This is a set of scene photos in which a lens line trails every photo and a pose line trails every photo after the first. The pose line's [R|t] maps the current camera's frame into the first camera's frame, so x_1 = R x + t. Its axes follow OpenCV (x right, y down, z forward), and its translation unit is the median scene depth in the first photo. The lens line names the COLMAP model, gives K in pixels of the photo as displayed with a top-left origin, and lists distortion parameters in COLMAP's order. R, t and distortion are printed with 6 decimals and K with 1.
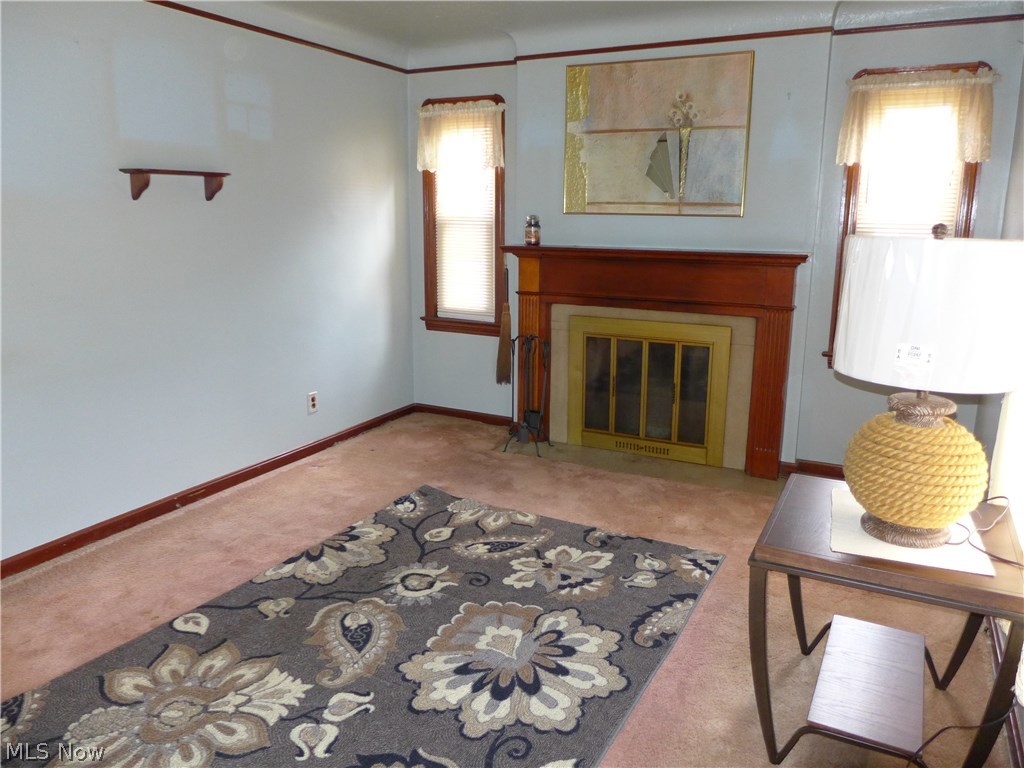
lens RADIAL K [[736.3, 0, 512.9], [0, 736.3, 379.4], [0, 0, 1]] dist [-0.051052, 0.016120]
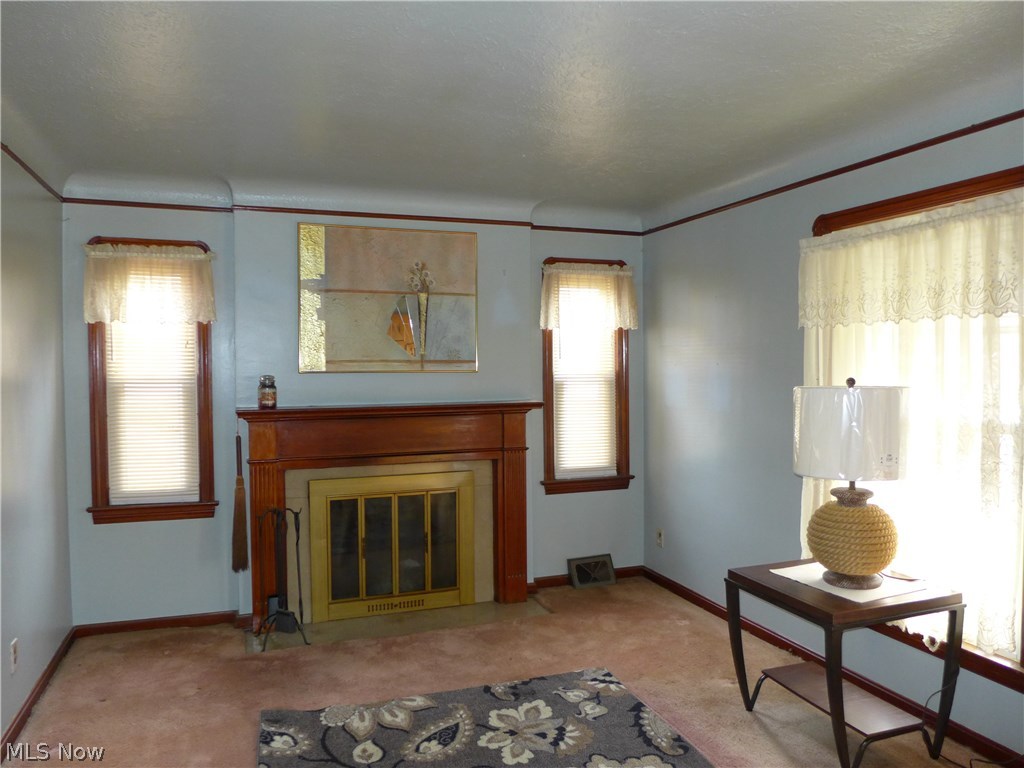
lens RADIAL K [[736.3, 0, 491.7], [0, 736.3, 390.8], [0, 0, 1]] dist [-0.051052, 0.016120]
pose [[0.680942, -0.034566, 0.731521, -0.485253], [0.173057, 0.978190, -0.114871, -0.057553], [-0.711596, 0.204815, 0.672073, 0.217790]]
